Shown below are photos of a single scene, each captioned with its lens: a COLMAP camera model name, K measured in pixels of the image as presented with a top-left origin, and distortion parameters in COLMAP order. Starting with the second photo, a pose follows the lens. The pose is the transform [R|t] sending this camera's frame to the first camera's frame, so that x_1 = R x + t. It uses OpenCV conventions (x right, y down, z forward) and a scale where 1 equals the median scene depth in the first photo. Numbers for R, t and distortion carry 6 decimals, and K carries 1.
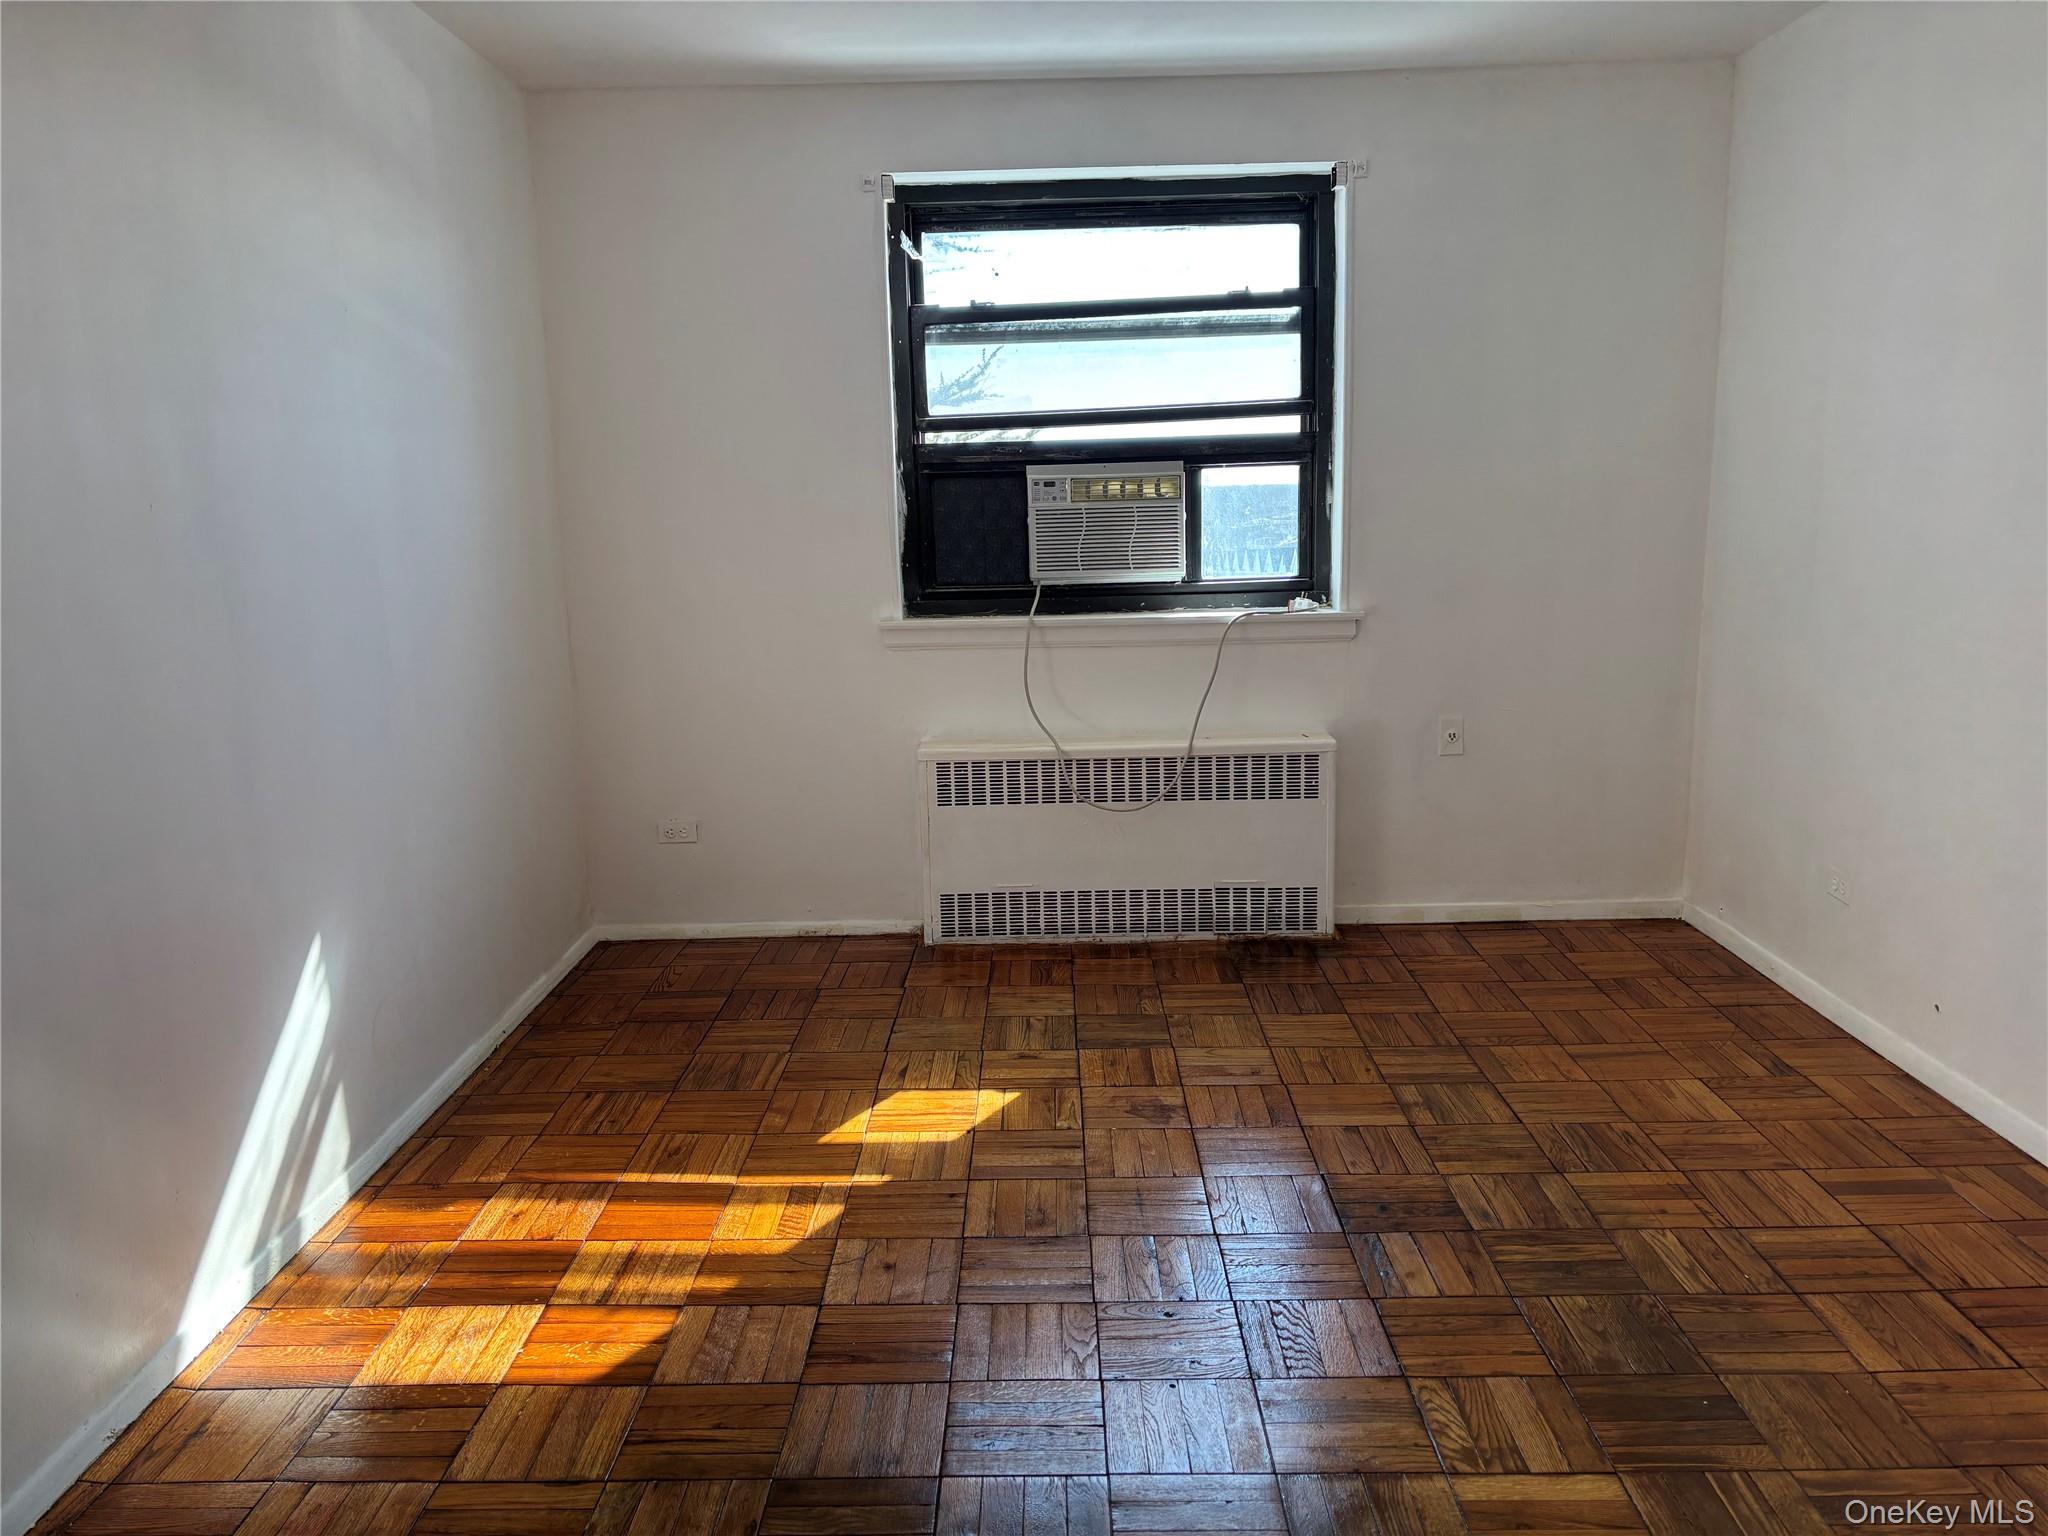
lens RADIAL K [[1553.1, 0, 1024.2], [0, 1553.1, 766.7], [0, 0, 1]] dist [0.064352, -0.076561]
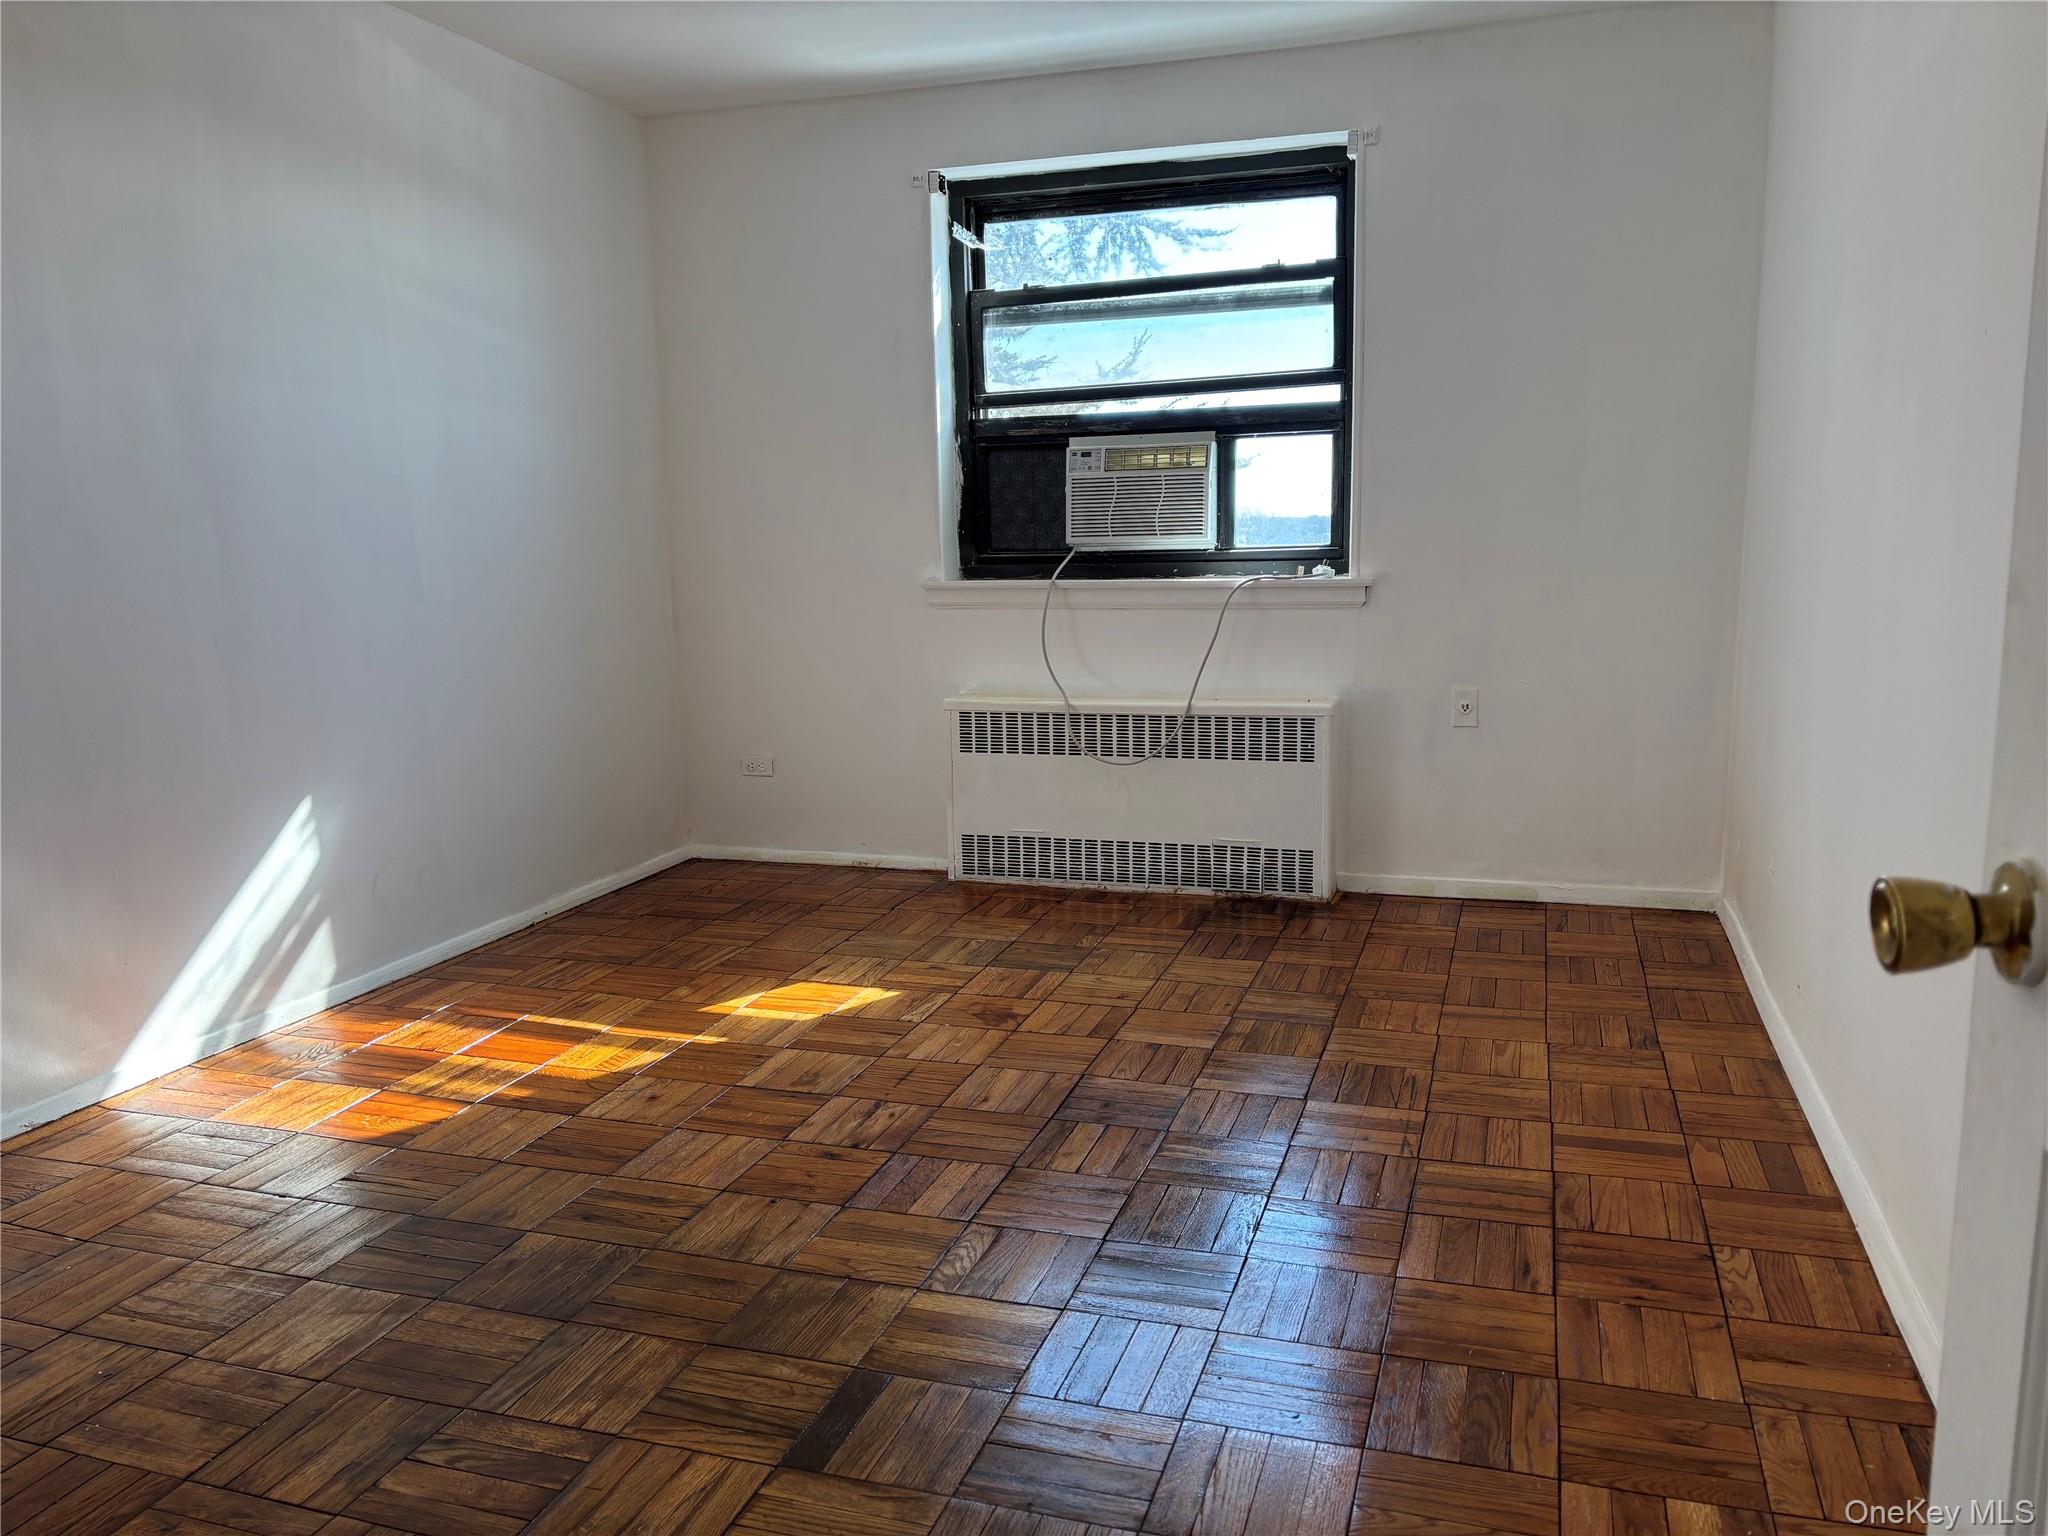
lens RADIAL K [[1553.1, 0, 1028.5], [0, 1553.1, 786.0], [0, 0, 1]] dist [0.064352, -0.076561]
pose [[0.954990, 0.054603, -0.291569, 0.304350], [-0.054303, 0.998483, 0.009130, 0.036247], [0.291625, 0.007114, 0.956506, -0.023581]]
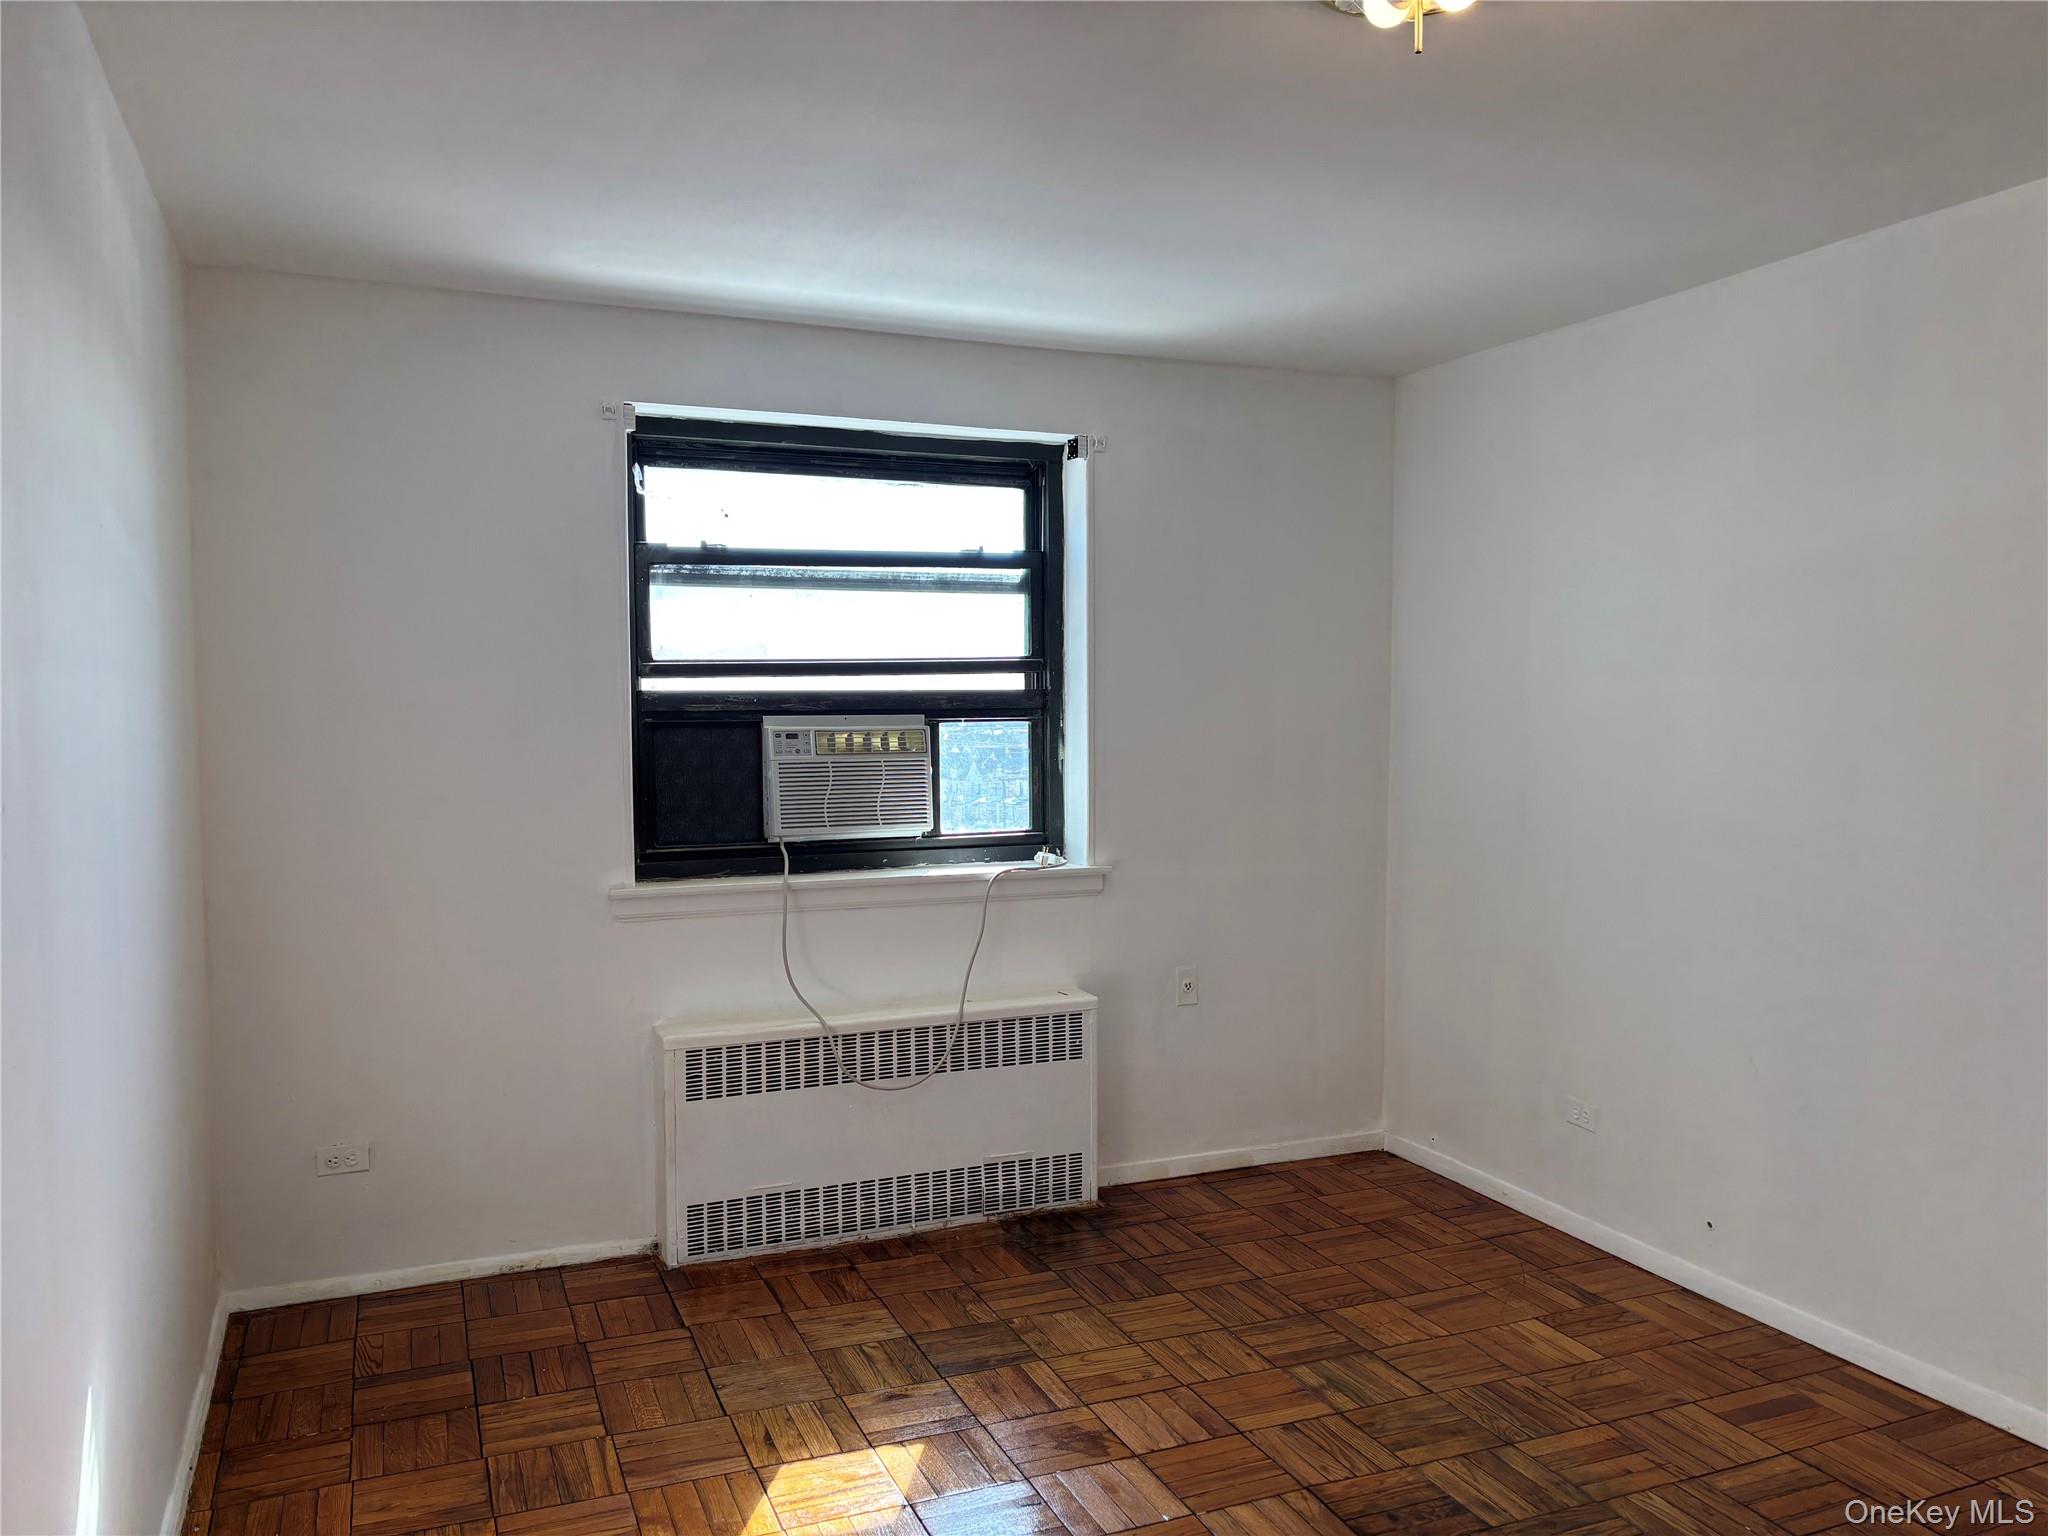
lens RADIAL K [[1553.1, 0, 1029.5], [0, 1553.1, 764.8], [0, 0, 1]] dist [0.064352, -0.076561]
pose [[0.918747, 0.002731, 0.394838, -0.223677], [0.052765, 0.990158, -0.129627, -0.037017], [-0.391306, 0.139928, 0.909560, 0.100455]]
